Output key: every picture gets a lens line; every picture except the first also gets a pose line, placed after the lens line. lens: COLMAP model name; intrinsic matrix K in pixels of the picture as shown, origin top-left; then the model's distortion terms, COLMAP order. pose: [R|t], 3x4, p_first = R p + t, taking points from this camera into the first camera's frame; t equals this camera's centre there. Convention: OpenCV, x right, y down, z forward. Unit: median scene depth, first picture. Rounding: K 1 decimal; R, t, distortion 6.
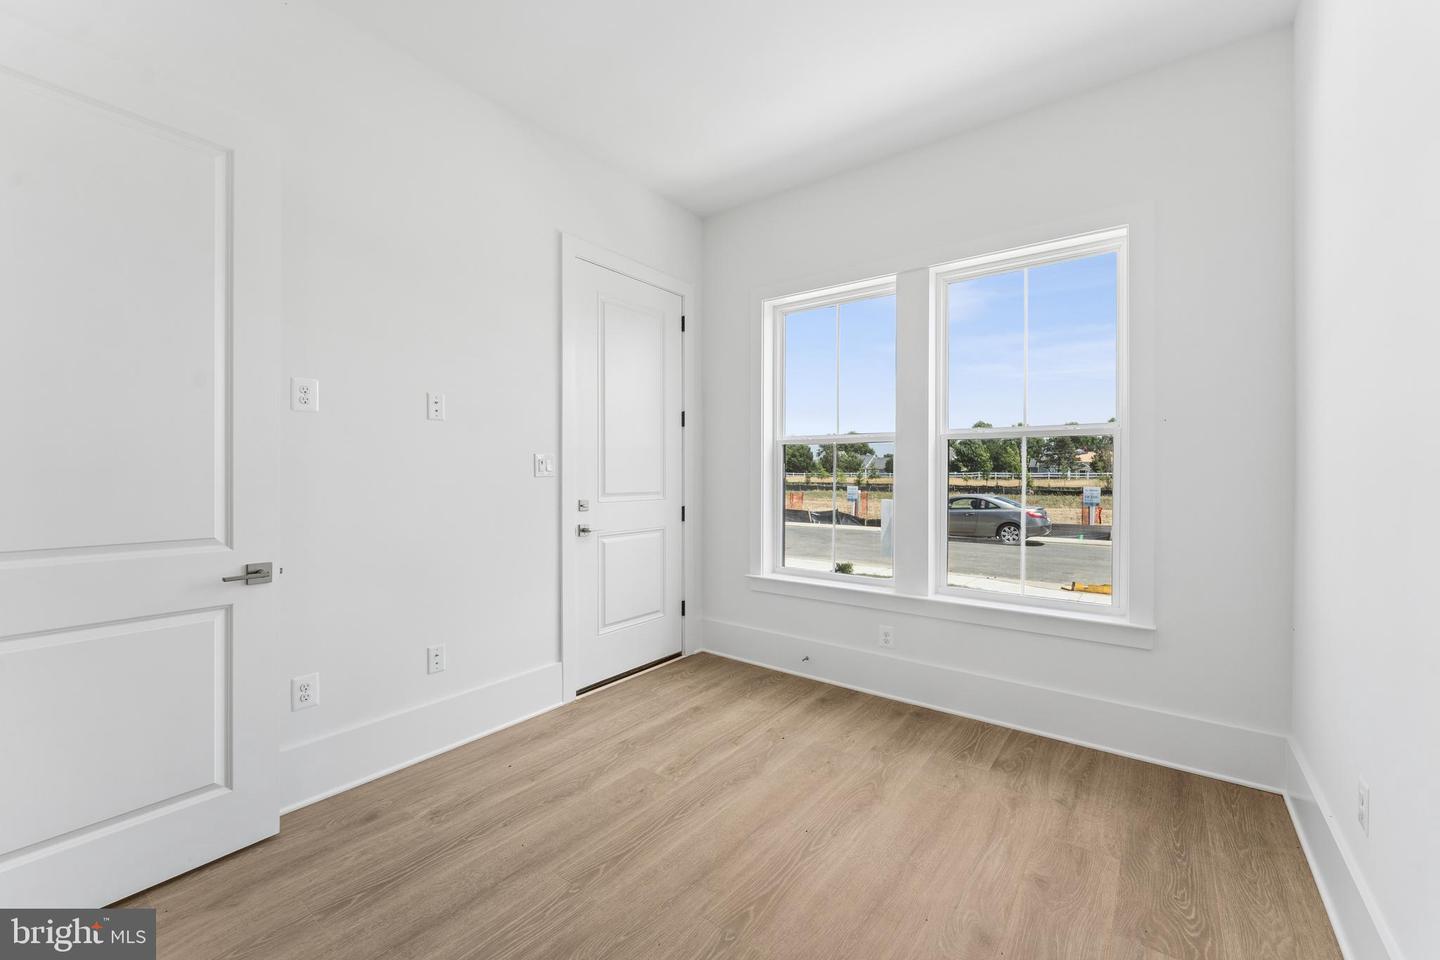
lens RADIAL K [[571.4, 0, 729.6], [0, 571.4, 473.9], [0, 0, 1]] dist [-0.000780, -0.000056]
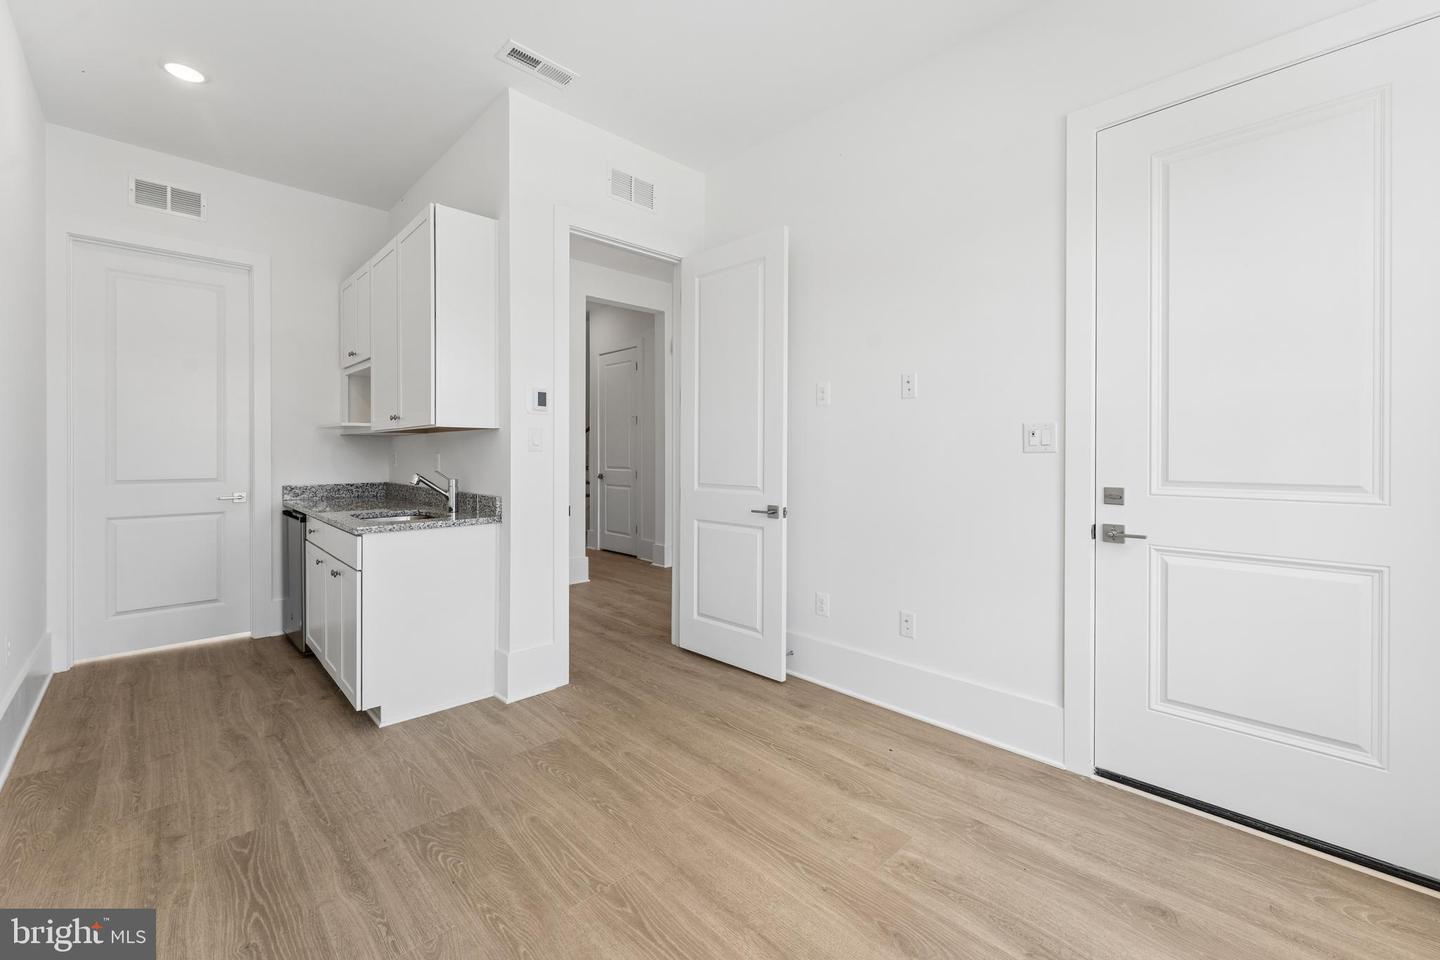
lens RADIAL K [[588.0, 0, 721.2], [0, 588.0, 455.8], [0, 0, 1]] dist [0.000544, -0.000125]
pose [[-0.156698, 0.002361, -0.987644, 0.708912], [-0.003355, 0.999990, 0.002923, 0.011018], [0.987641, 0.003772, -0.156689, 0.955327]]
